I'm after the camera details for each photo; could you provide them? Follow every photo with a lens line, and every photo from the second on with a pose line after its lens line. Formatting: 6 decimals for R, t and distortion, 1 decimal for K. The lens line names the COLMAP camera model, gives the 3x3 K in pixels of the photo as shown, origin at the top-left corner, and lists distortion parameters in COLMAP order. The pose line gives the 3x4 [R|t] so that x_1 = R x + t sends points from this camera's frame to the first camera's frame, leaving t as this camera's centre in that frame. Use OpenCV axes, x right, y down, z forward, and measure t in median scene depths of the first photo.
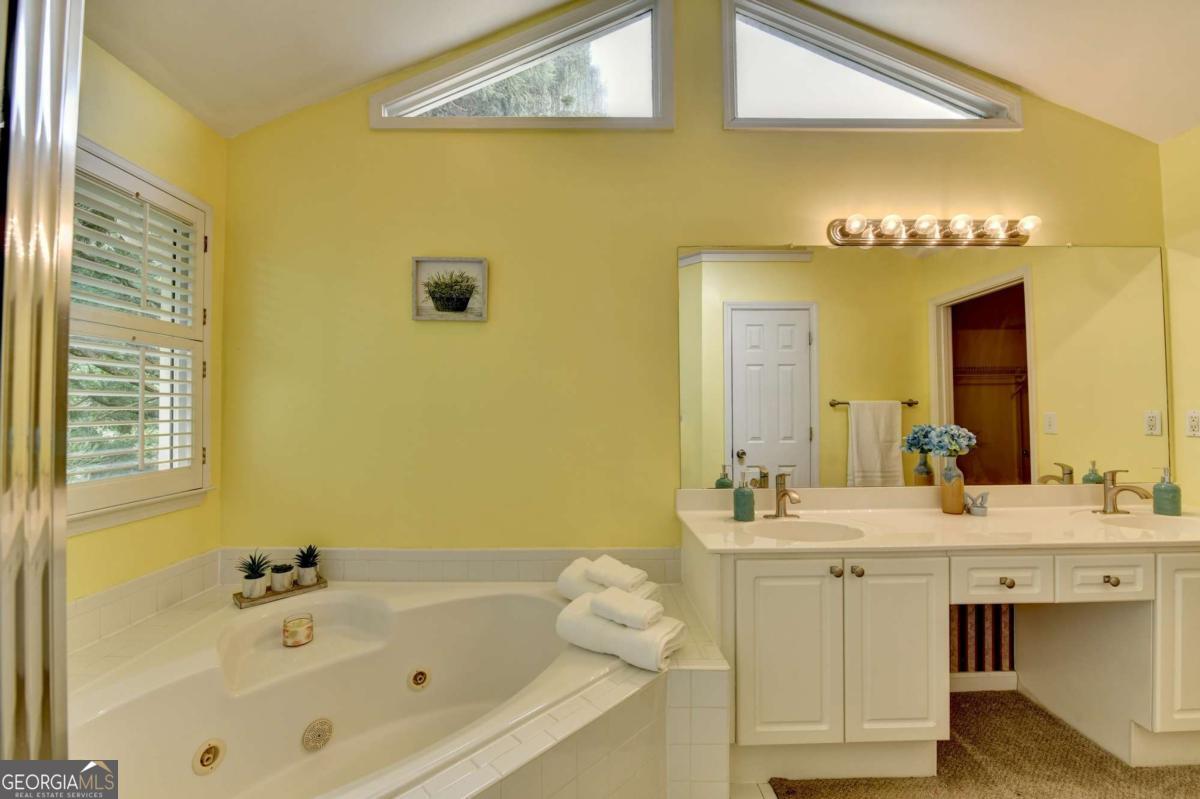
lens RADIAL K [[497.9, 0, 590.1], [0, 497.9, 391.7], [0, 0, 1]] dist [-0.017760, -0.000909]
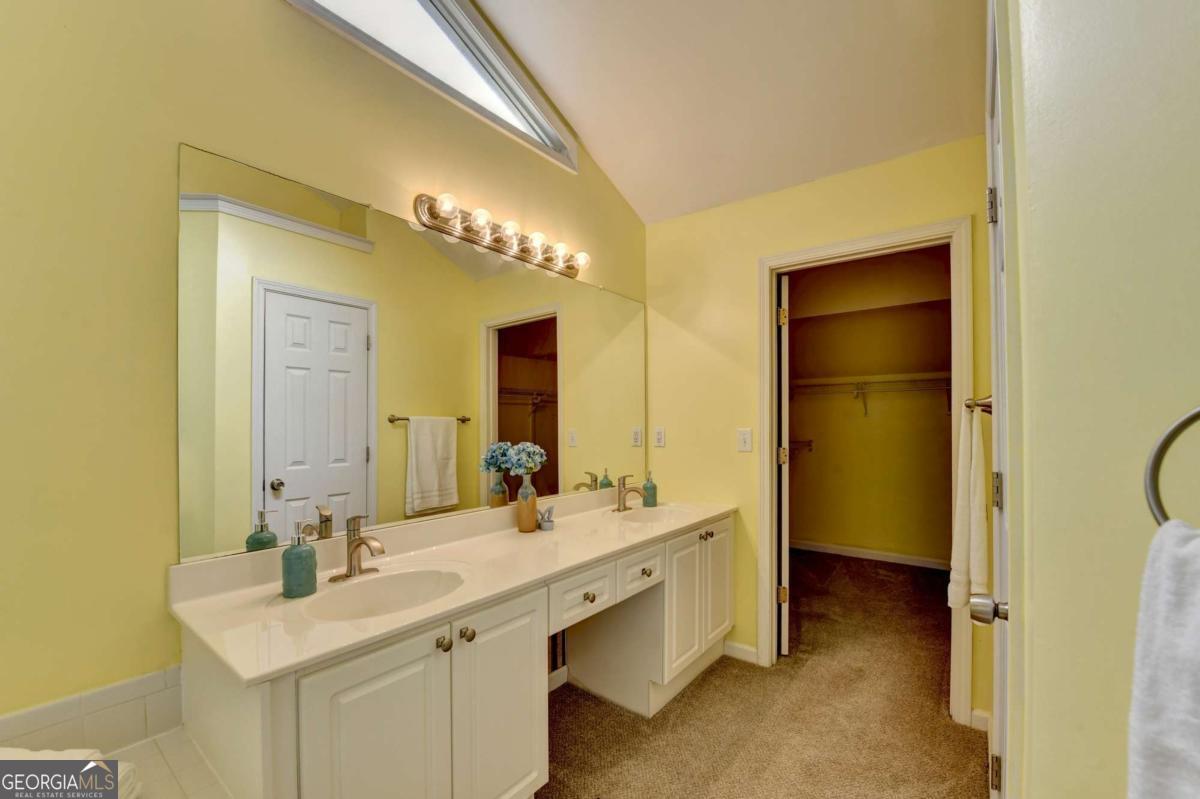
lens RADIAL K [[499.2, 0, 595.7], [0, 499.2, 424.8], [0, 0, 1]] dist [-0.020673, -0.000402]
pose [[0.628922, 0.002211, 0.777465, 0.044693], [-0.029348, 0.999351, 0.020899, 0.008071], [-0.776914, -0.035961, 0.628579, 0.280927]]
